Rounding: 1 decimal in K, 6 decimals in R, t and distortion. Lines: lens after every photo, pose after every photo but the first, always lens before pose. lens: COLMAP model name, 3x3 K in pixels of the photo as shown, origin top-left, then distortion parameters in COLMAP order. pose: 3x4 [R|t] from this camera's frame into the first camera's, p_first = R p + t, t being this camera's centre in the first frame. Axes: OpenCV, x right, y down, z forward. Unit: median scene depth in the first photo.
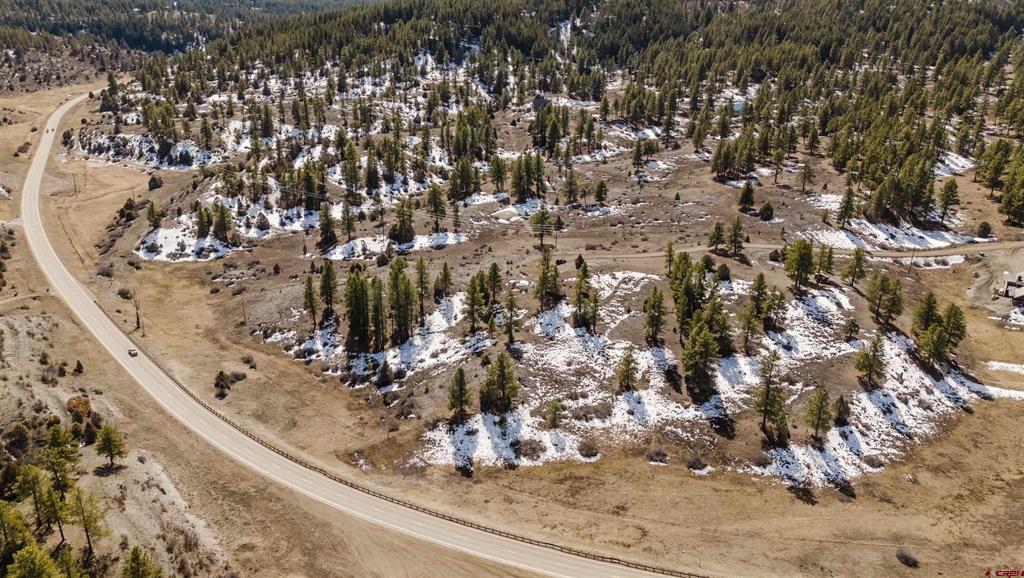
lens RADIAL K [[774.4, 0, 512.0], [0, 774.4, 289.0], [0, 0, 1]] dist [0.107790, -0.140818]
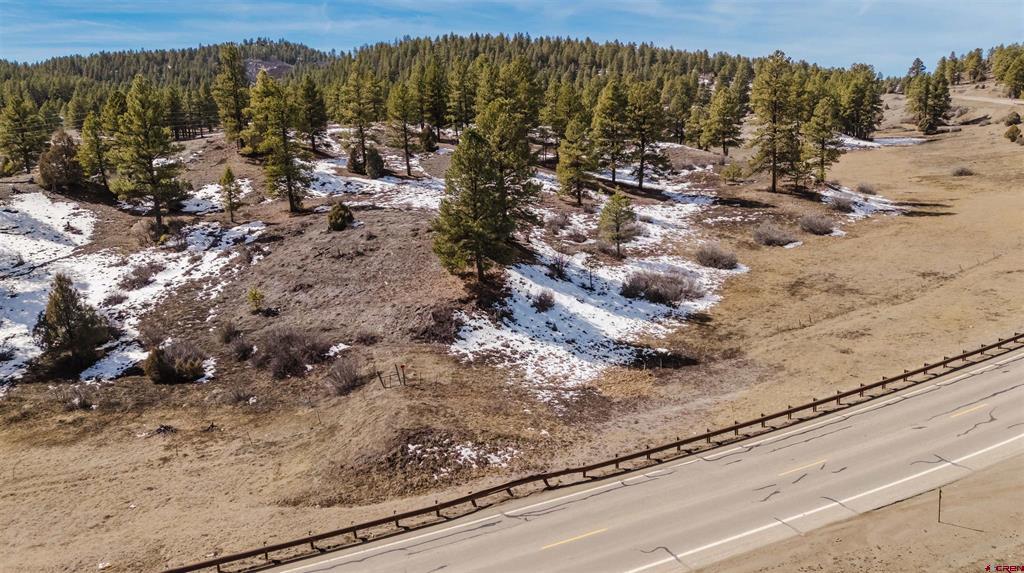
lens RADIAL K [[782.1, 0, 512.0], [0, 782.1, 286.5], [0, 0, 1]] dist [0.102723, -0.117162]
pose [[0.546301, -0.213659, 0.809880, -0.284479], [0.352957, 0.935599, 0.008740, 0.138357], [-0.759590, 0.281078, 0.586531, 0.653640]]
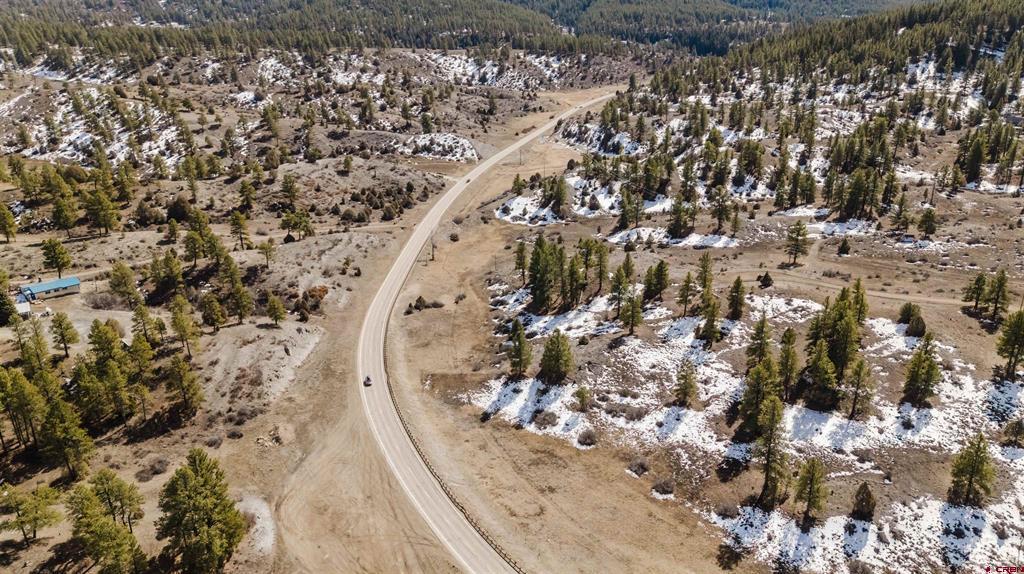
lens RADIAL K [[757.7, 0, 512.0], [0, 757.7, 287.0], [0, 0, 1]] dist [0.089443, -0.100023]
pose [[0.741555, 0.211384, -0.636720, 0.494993], [-0.215066, 0.973879, 0.072841, -0.031576], [0.635486, 0.082921, 0.767647, 0.120382]]
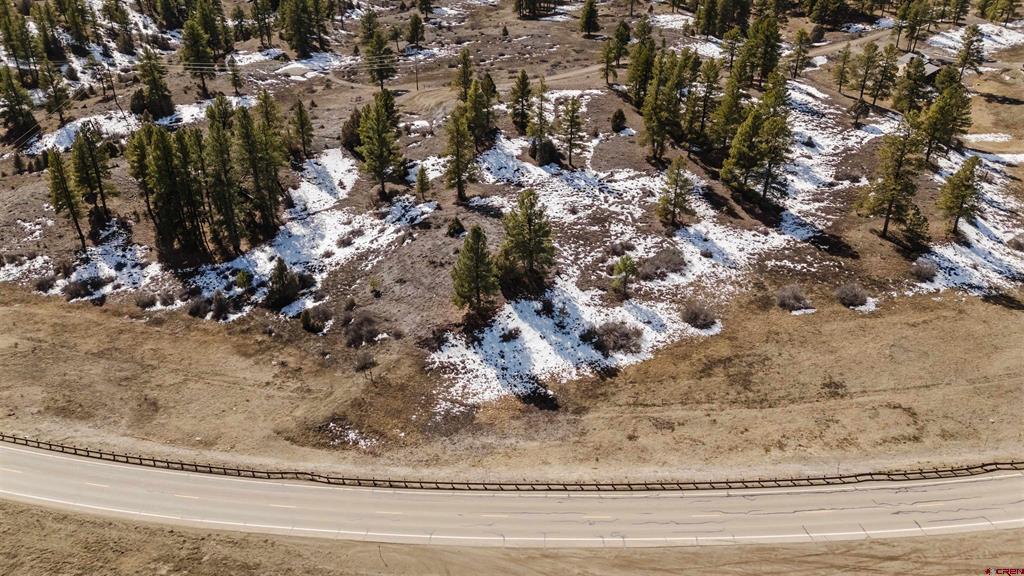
lens RADIAL K [[757.7, 0, 512.0], [0, 757.7, 288.0], [0, 0, 1]] dist [0.089443, -0.100023]
pose [[0.900787, -0.201654, 0.384601, -0.209496], [0.166765, 0.978371, 0.122393, 0.067999], [-0.400964, -0.046112, 0.914933, 0.405926]]
